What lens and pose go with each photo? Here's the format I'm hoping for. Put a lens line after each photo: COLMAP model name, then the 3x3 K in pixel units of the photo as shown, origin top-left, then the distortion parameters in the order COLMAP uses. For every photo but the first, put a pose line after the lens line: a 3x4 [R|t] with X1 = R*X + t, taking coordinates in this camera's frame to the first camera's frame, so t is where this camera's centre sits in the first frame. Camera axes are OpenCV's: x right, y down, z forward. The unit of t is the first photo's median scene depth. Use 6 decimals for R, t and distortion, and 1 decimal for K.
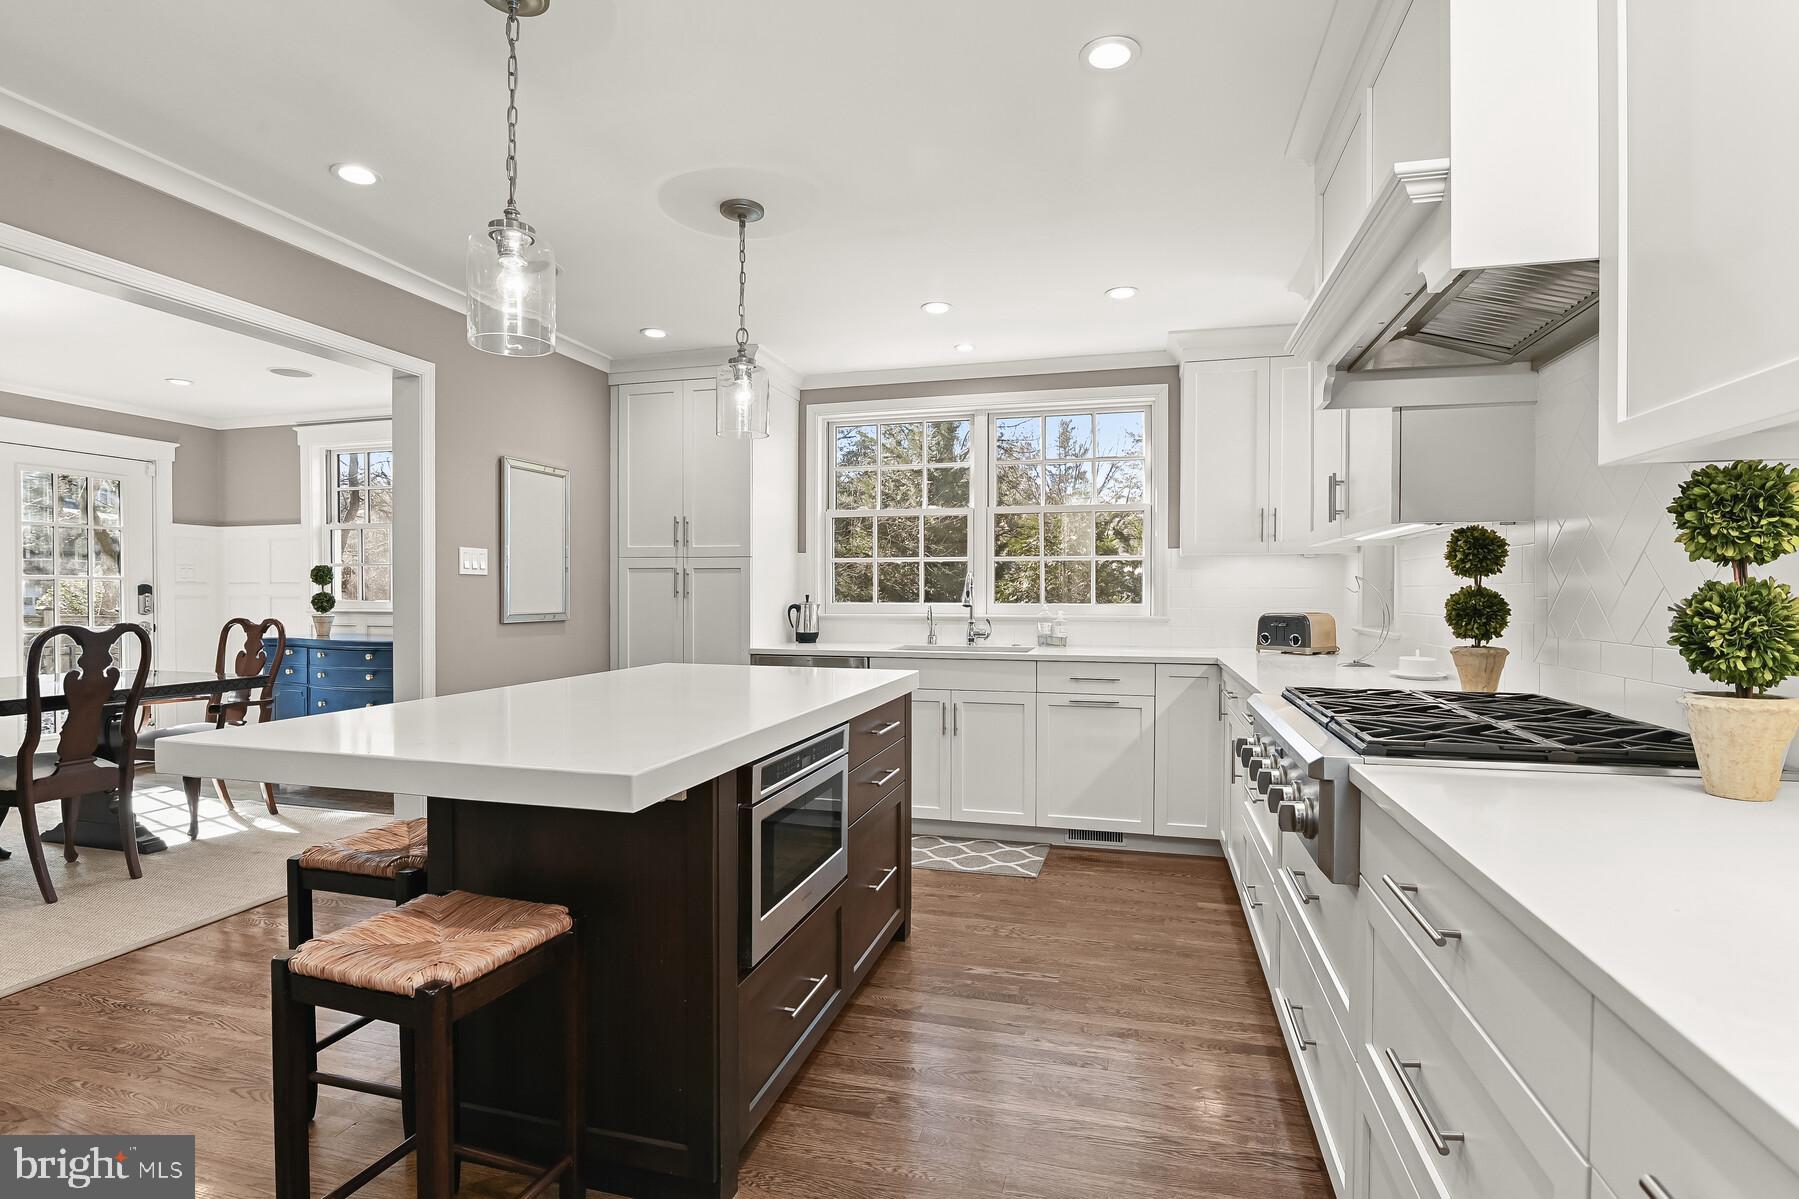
lens RADIAL K [[856.2, 0, 902.4], [0, 856.2, 594.0], [0, 0, 1]] dist [0.002394, 0.000495]
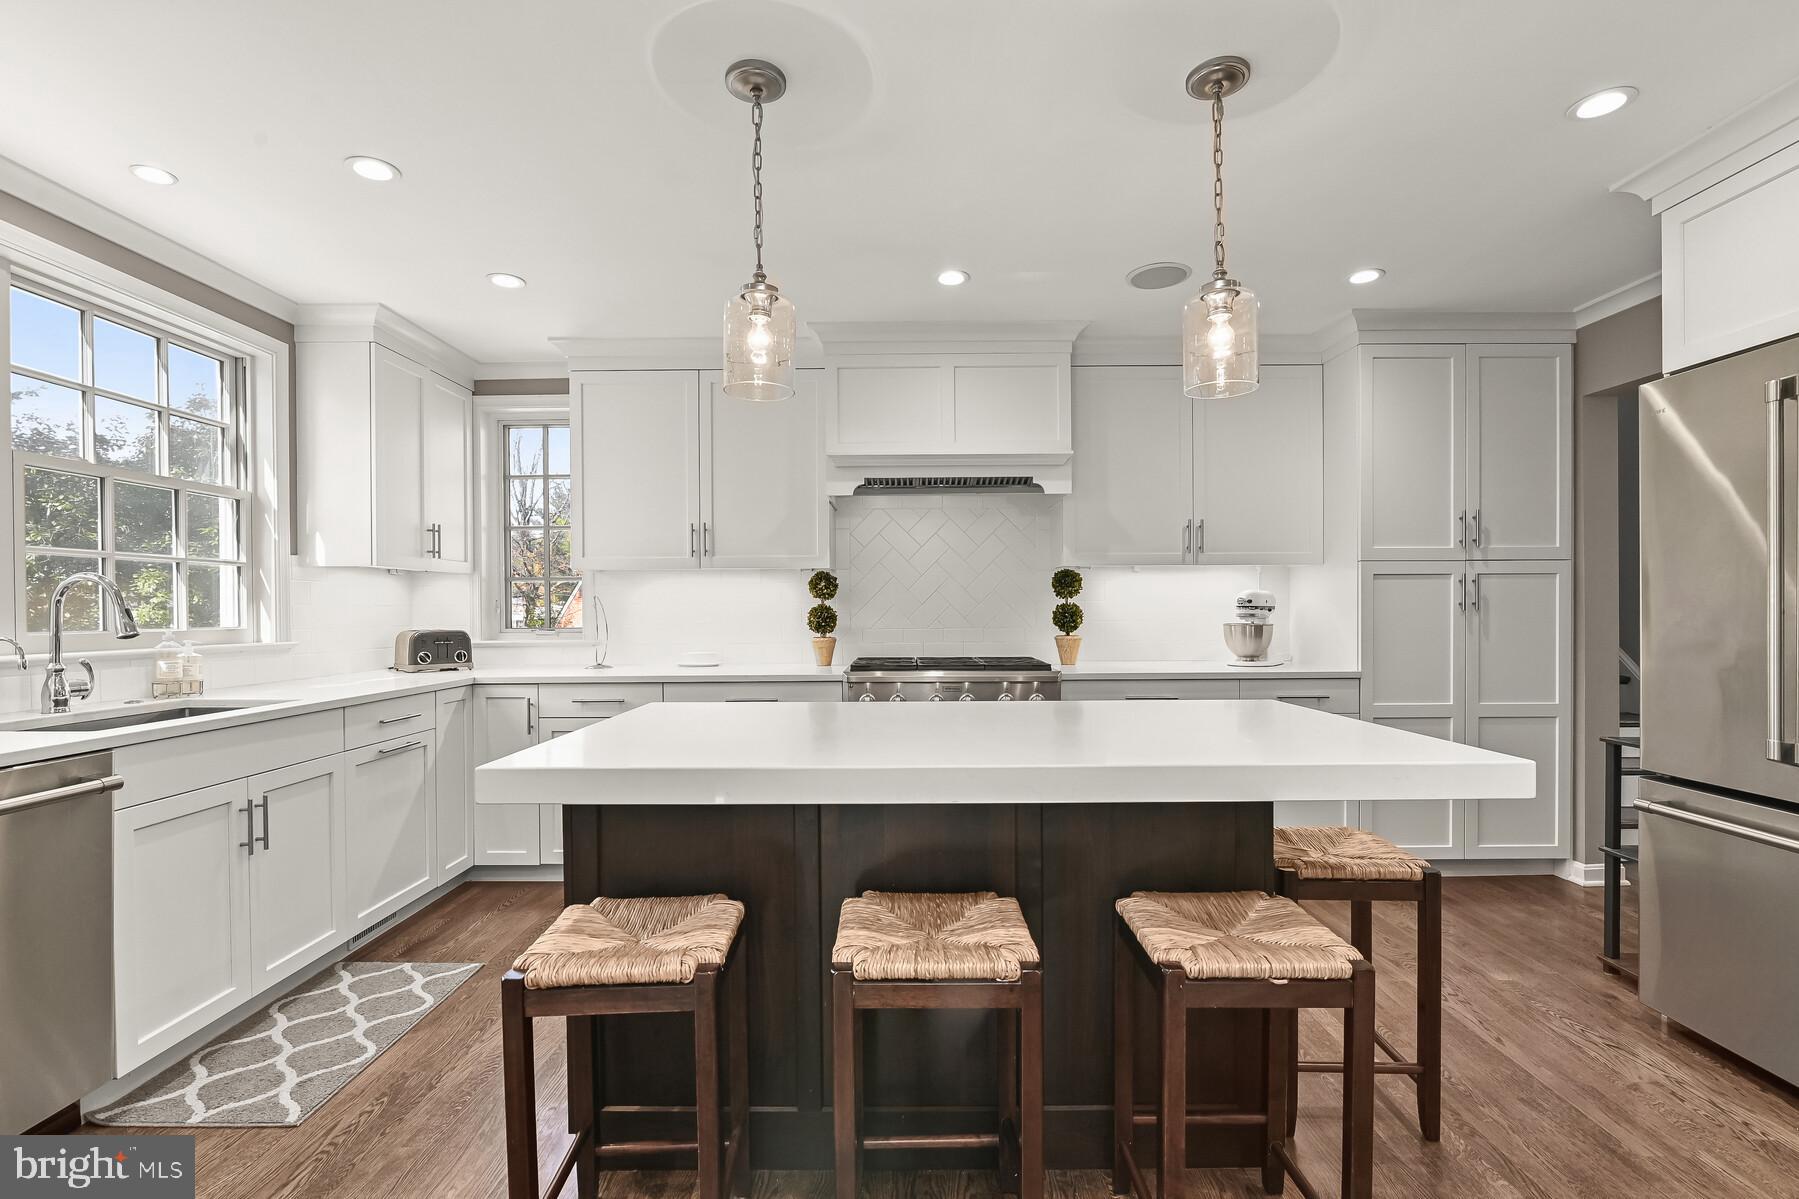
lens RADIAL K [[819.3, 0, 868.5], [0, 819.3, 612.4], [0, 0, 1]] dist [-0.012185, 0.000207]
pose [[-0.222890, -0.004636, 0.974832, -0.592174], [0.008037, 0.999946, 0.006593, -0.001380], [-0.974810, 0.009304, -0.222841, 0.721045]]
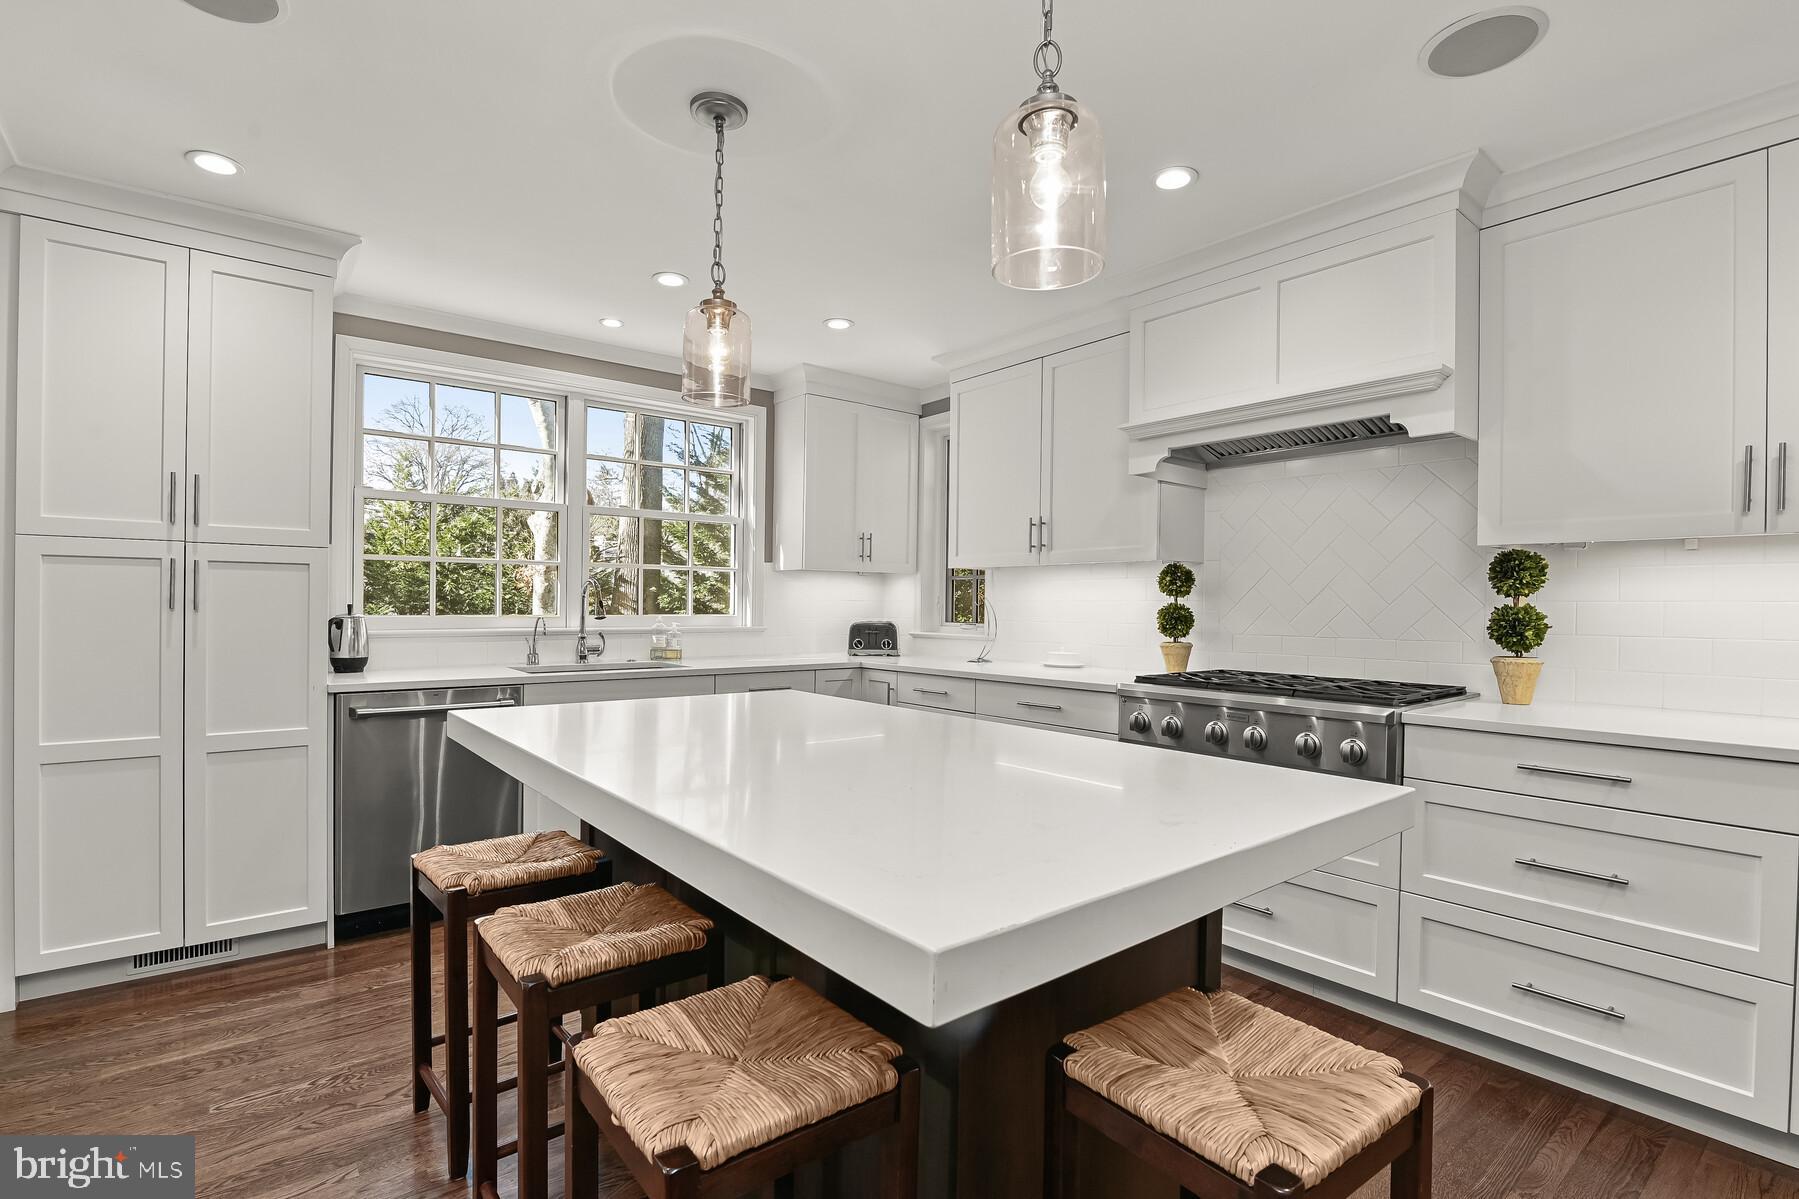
lens RADIAL K [[819.3, 0, 883.4], [0, 819.3, 611.0], [0, 0, 1]] dist [-0.012185, 0.000207]
pose [[0.603379, -0.002861, 0.797450, -0.457038], [-0.005557, 0.999954, 0.007793, -0.001570], [-0.797435, -0.009134, 0.603335, 0.295554]]
